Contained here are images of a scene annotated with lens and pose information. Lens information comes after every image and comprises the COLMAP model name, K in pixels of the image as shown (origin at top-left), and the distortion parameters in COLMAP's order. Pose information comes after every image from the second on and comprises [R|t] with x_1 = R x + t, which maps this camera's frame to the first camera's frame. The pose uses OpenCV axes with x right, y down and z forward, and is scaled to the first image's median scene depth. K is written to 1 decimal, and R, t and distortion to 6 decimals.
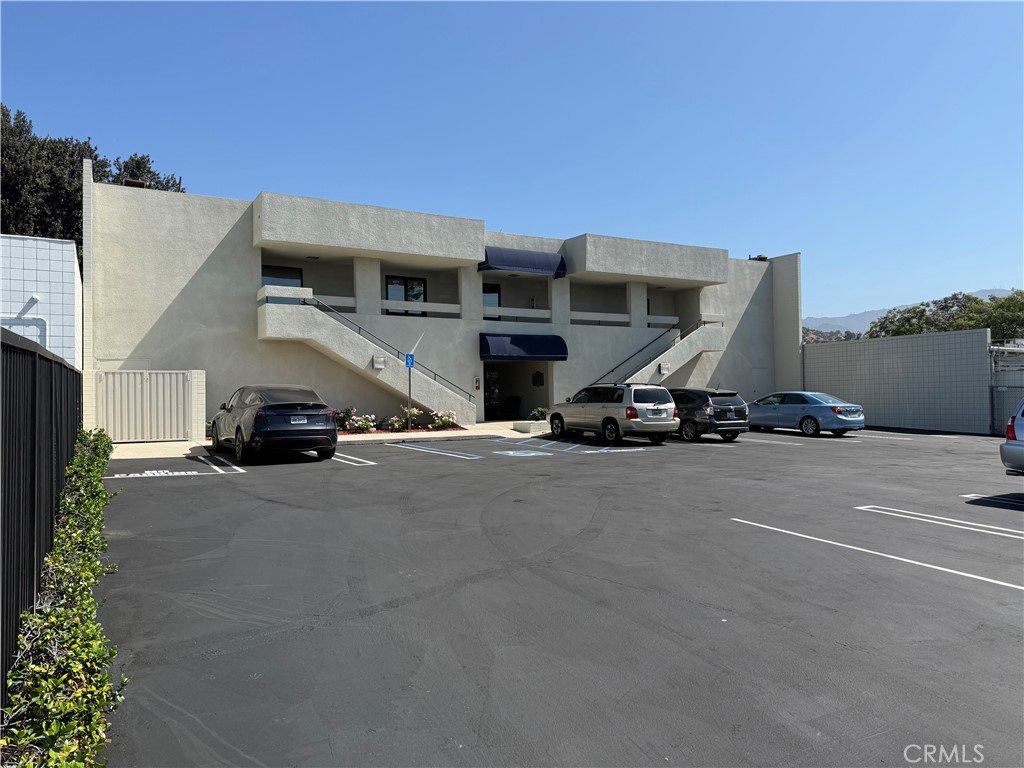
lens RADIAL K [[630.3, 0, 512.0], [0, 630.3, 384.0], [0, 0, 1]] dist [0.053013, -0.000199]
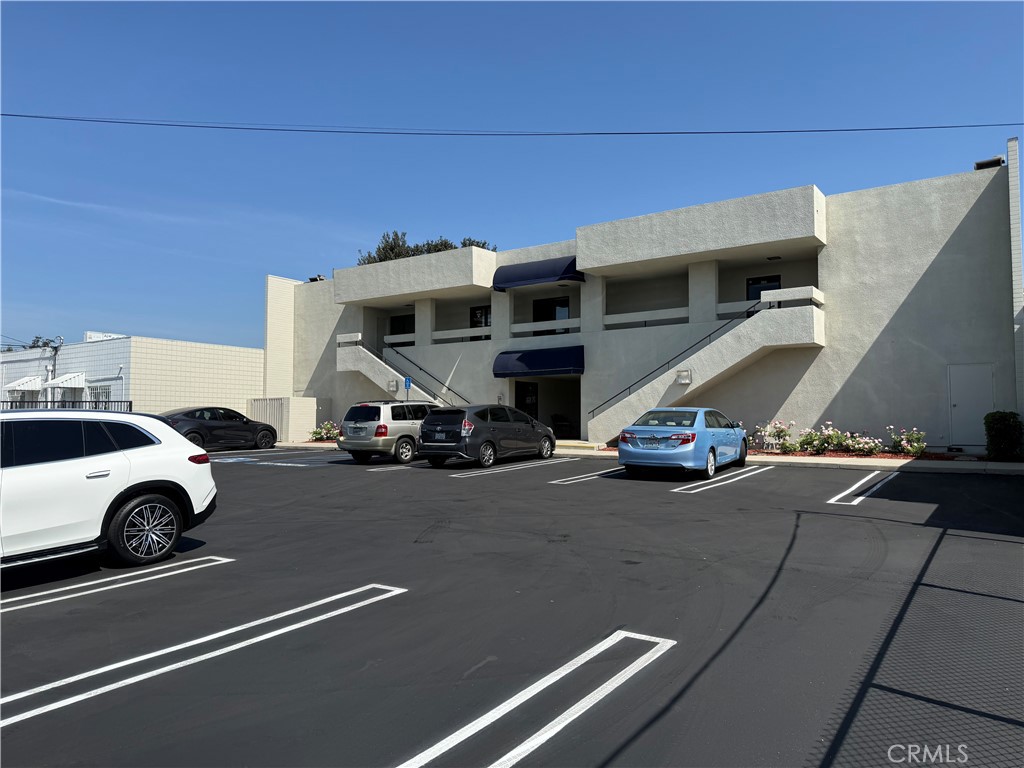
lens RADIAL K [[714.4, 0, 512.0], [0, 714.4, 384.0], [0, 0, 1]] dist [0.071462, -0.110303]
pose [[0.491954, -0.033620, -0.869972, 0.951057], [0.017561, 0.999434, -0.028693, 0.004633], [0.870444, -0.001162, 0.492266, 0.443091]]
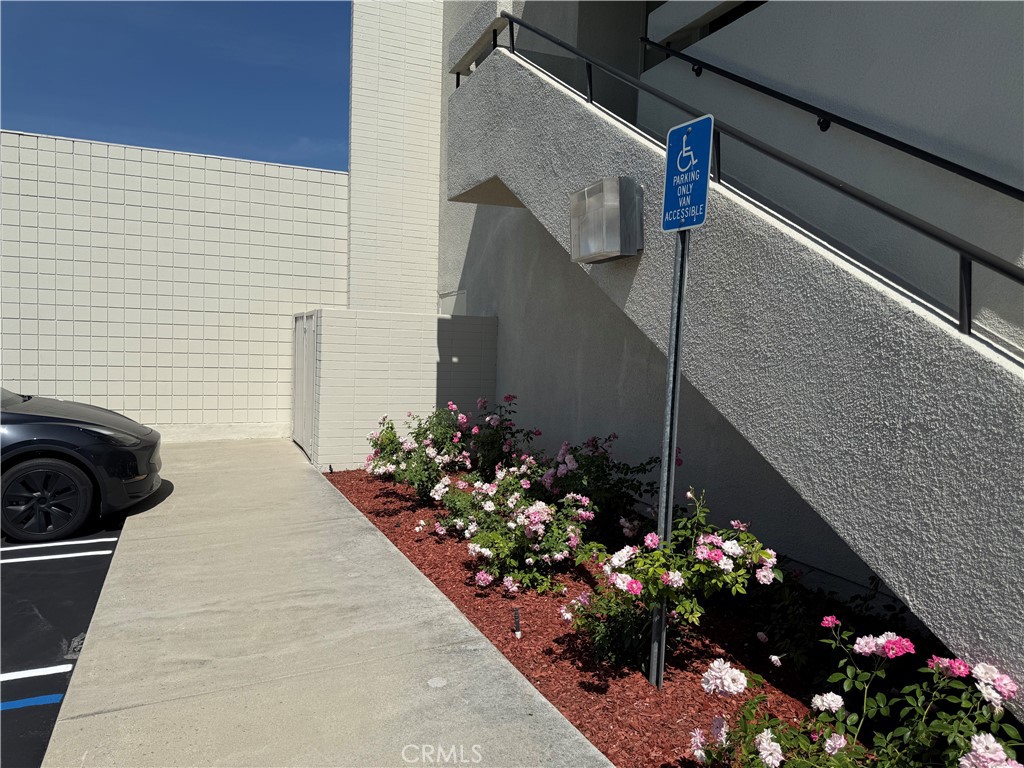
lens RADIAL K [[716.3, 0, 512.0], [0, 716.3, 384.0], [0, 0, 1]] dist [-0.004610, -0.000520]
pose [[-0.072471, 0.067310, -0.995097, -0.013471], [-0.004588, 0.997687, 0.067819, -0.003460], [0.997360, 0.009480, -0.071995, 0.849399]]
